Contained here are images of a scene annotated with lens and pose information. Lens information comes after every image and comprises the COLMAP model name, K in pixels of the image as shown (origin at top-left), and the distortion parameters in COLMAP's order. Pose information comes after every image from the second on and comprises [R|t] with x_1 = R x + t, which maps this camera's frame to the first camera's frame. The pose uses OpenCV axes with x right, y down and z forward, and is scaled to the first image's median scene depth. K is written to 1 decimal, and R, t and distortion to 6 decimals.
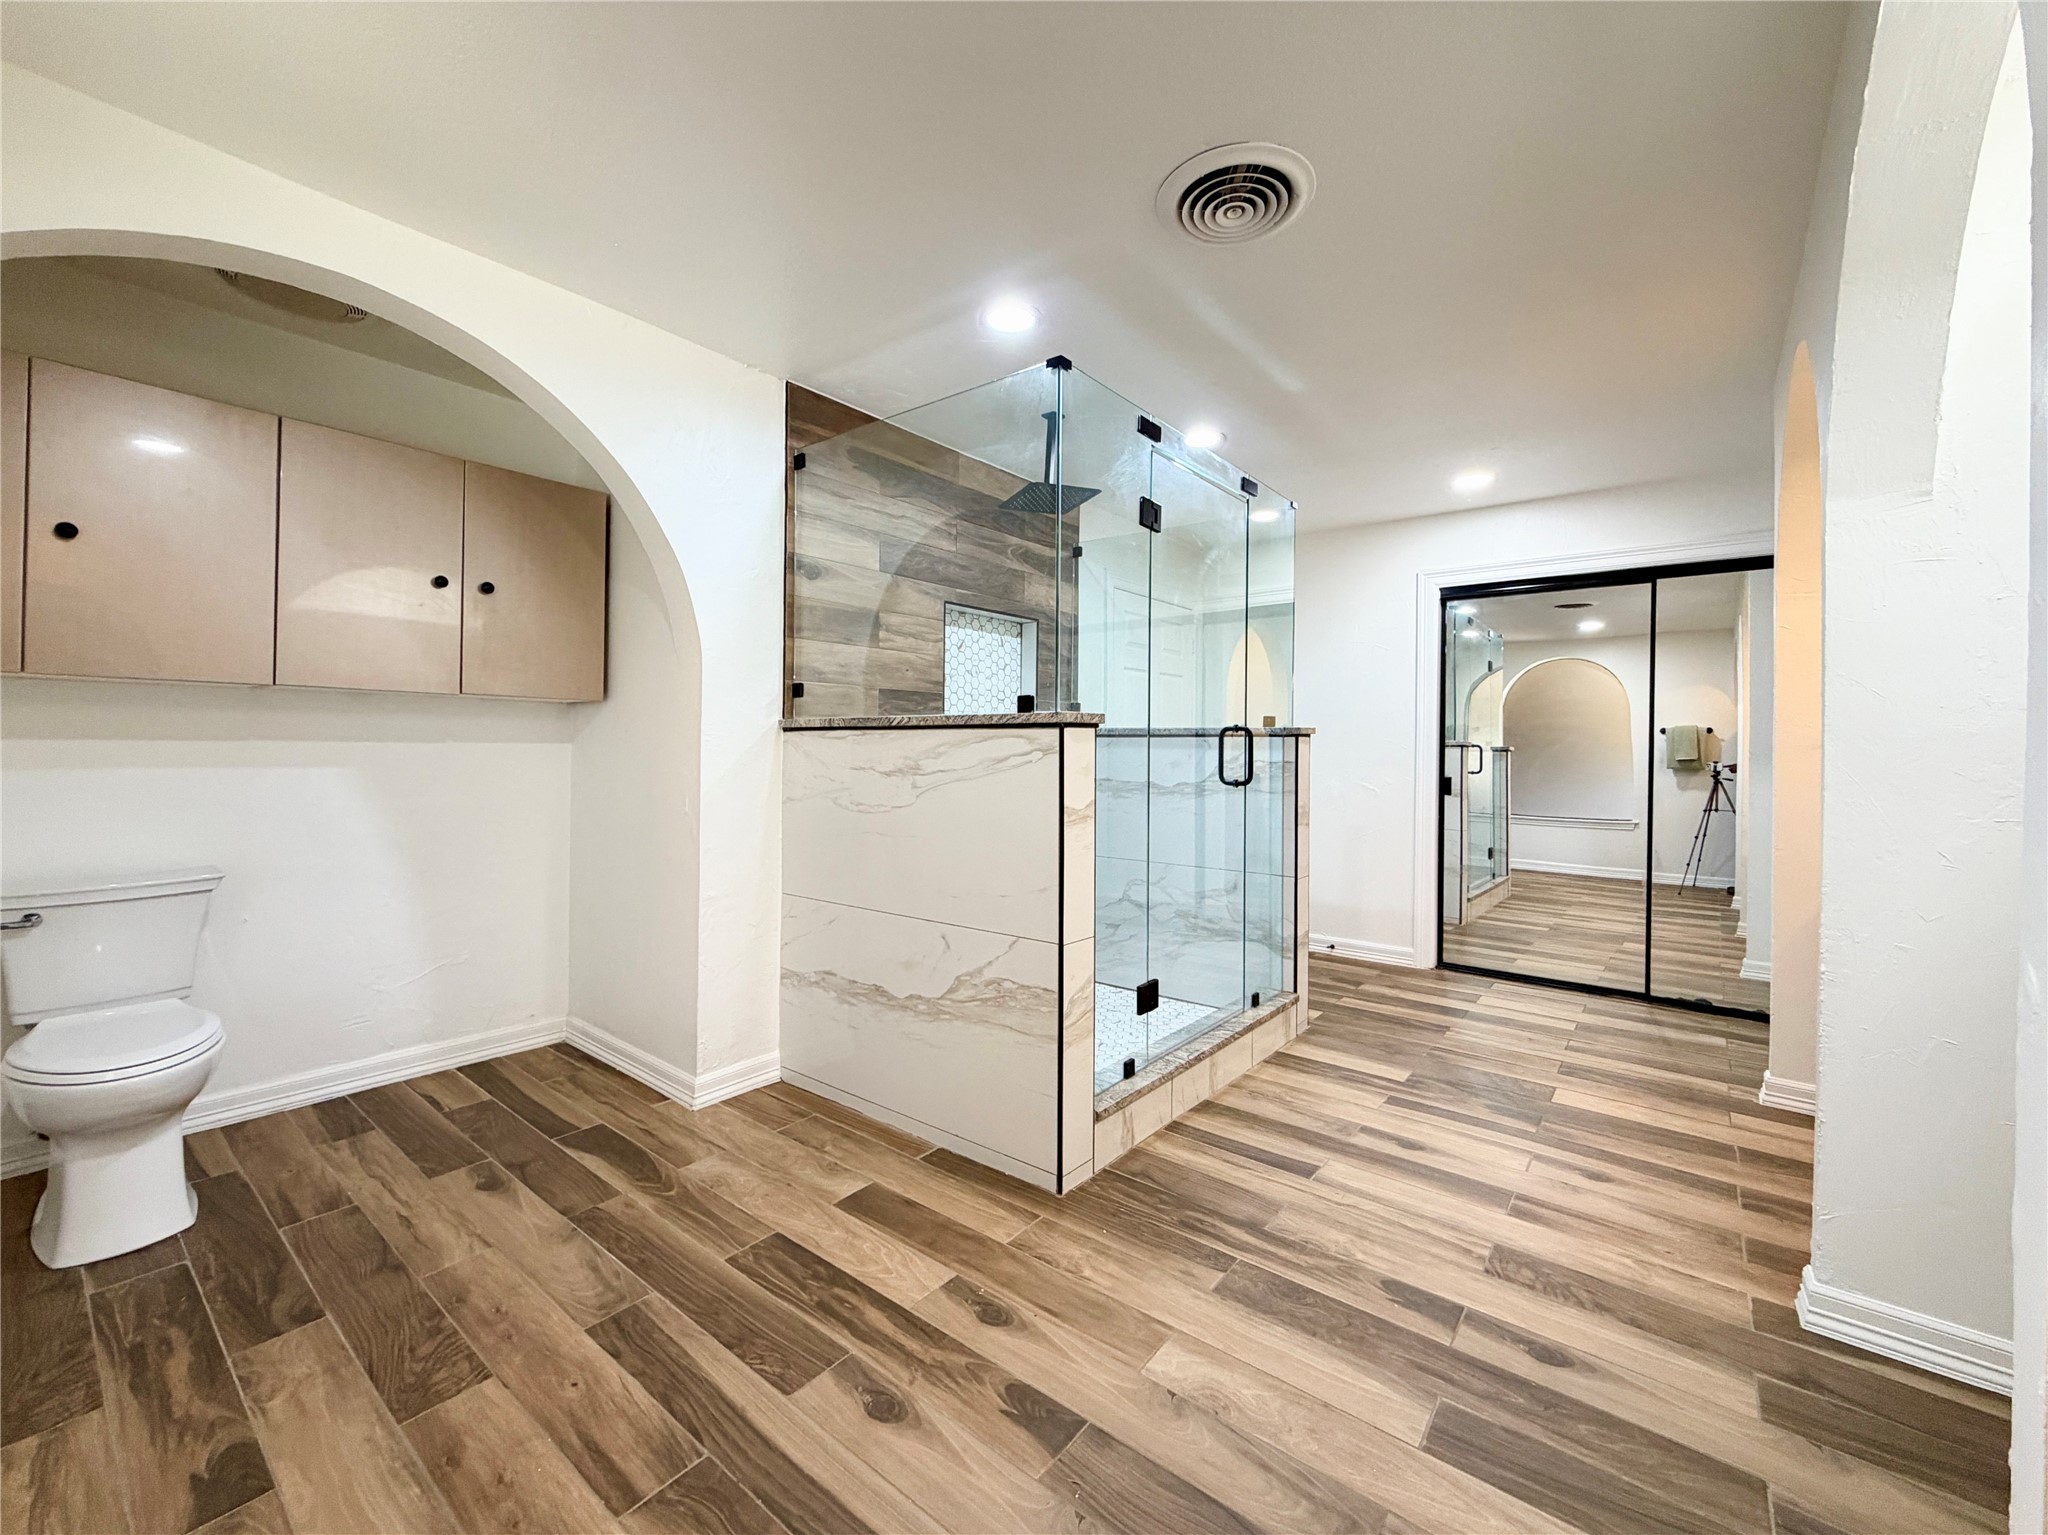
lens RADIAL K [[839.5, 0, 1018.3], [0, 839.5, 746.4], [0, 0, 1]] dist [-0.008613, 0.002585]
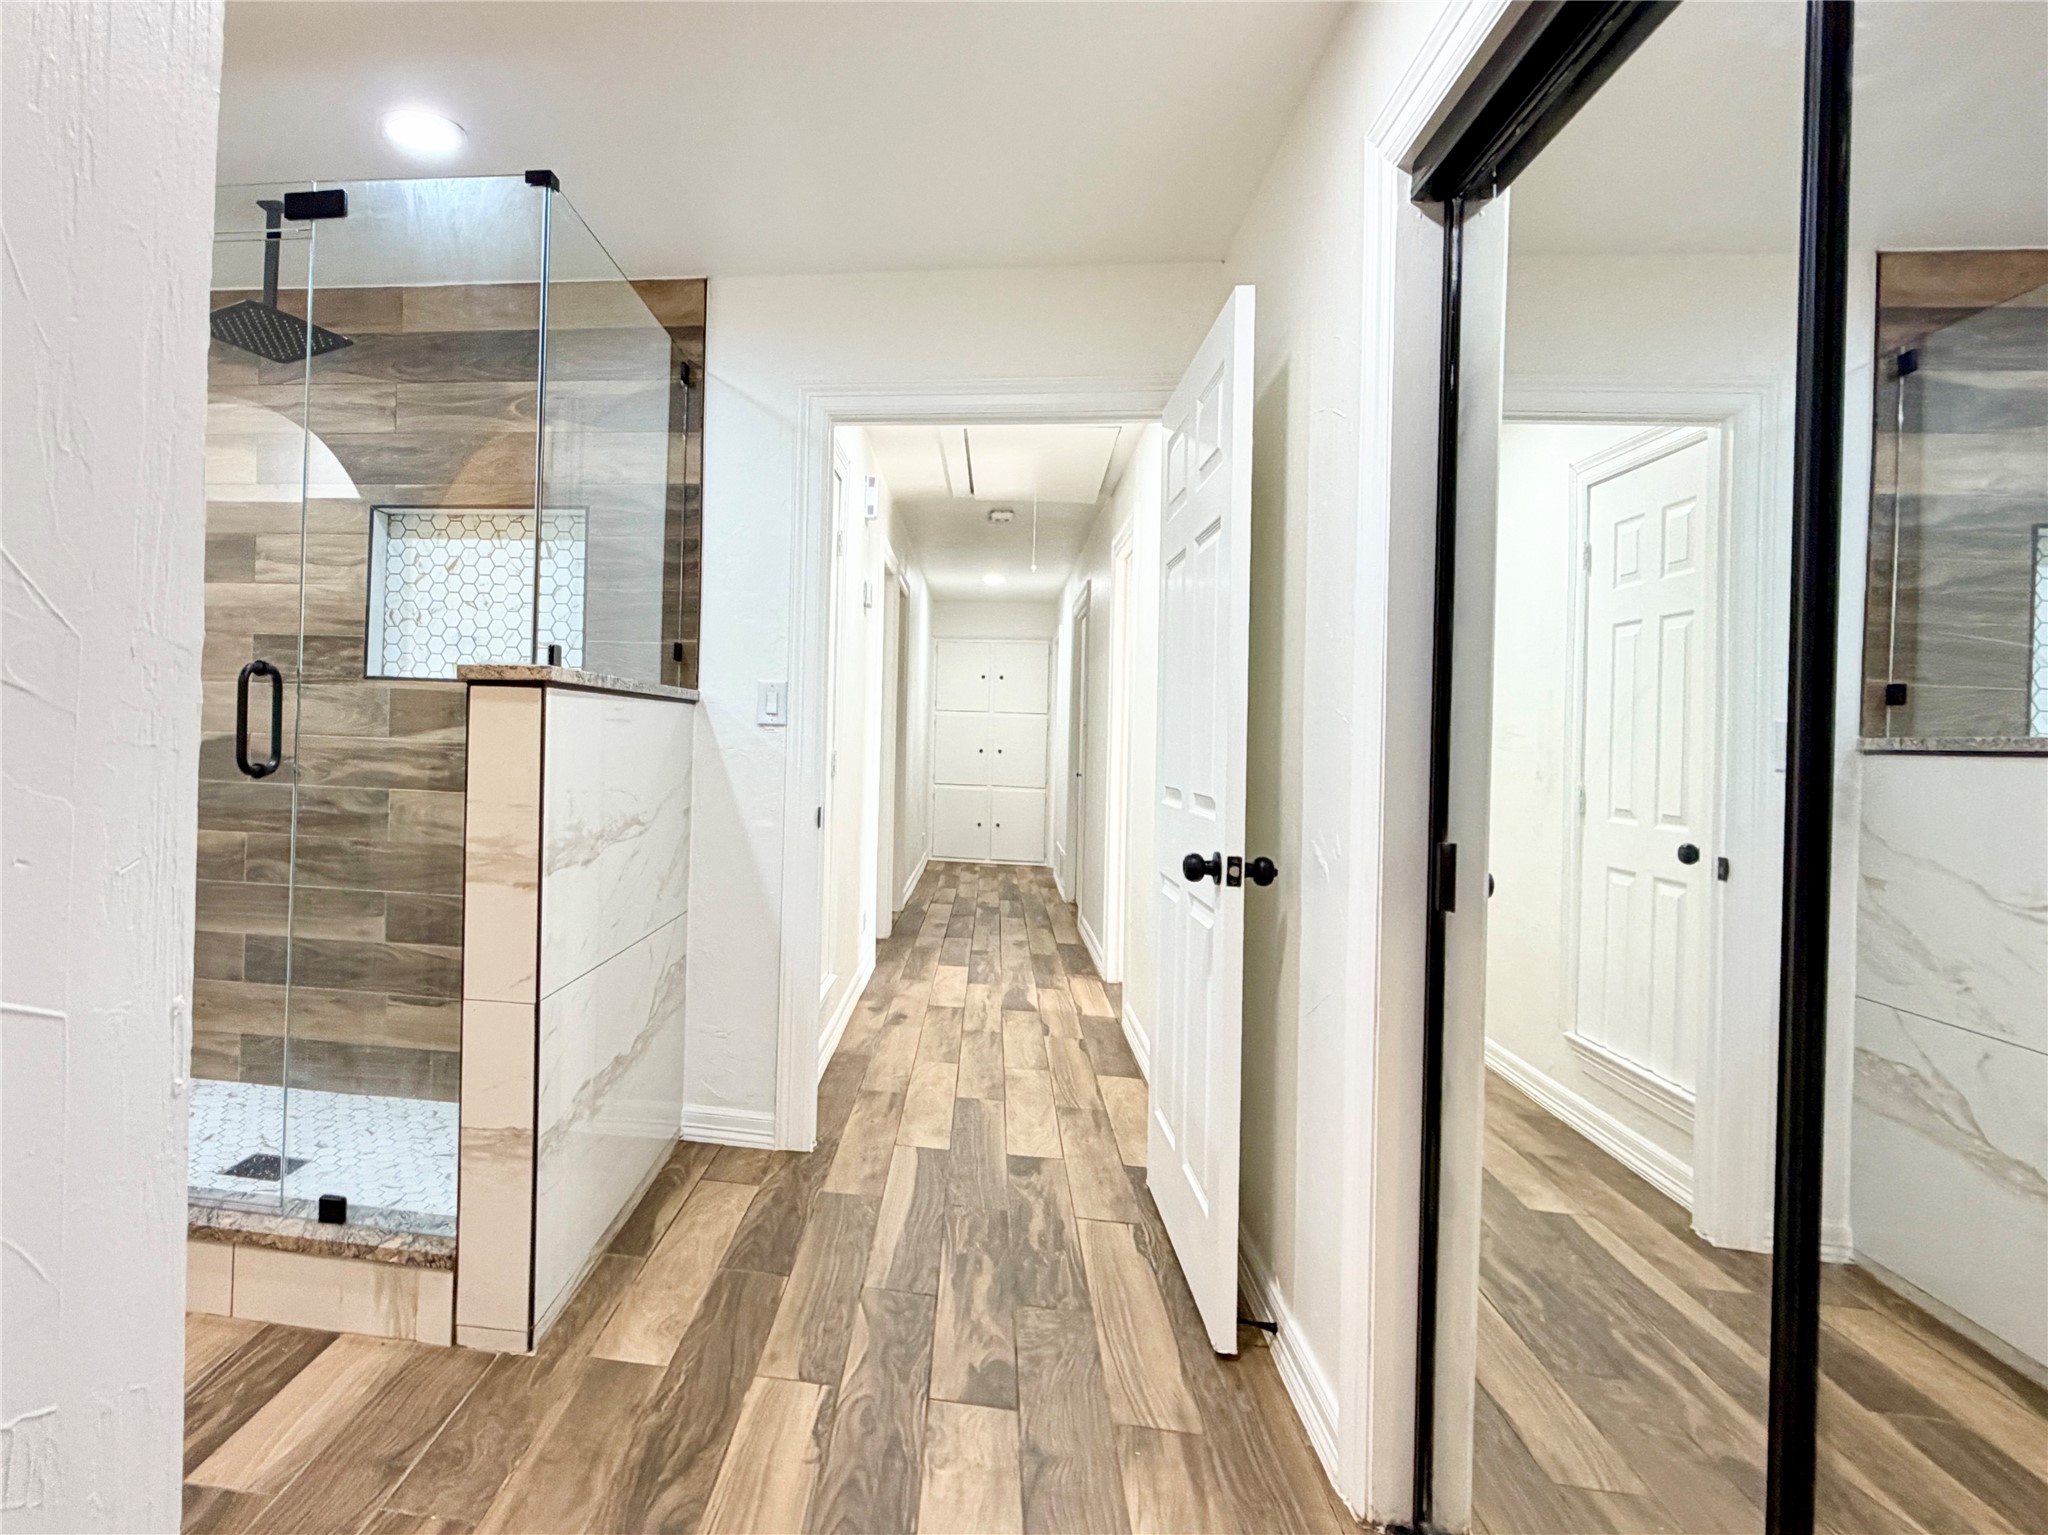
lens RADIAL K [[1070.3, 0, 982.4], [0, 1070.3, 748.2], [0, 0, 1]] dist [-0.002197, -0.001617]
pose [[0.574557, 0.016287, -0.818302, 1.226105], [-0.018719, 0.999802, 0.006757, 0.018956], [0.818250, 0.011435, 0.574748, 1.179906]]
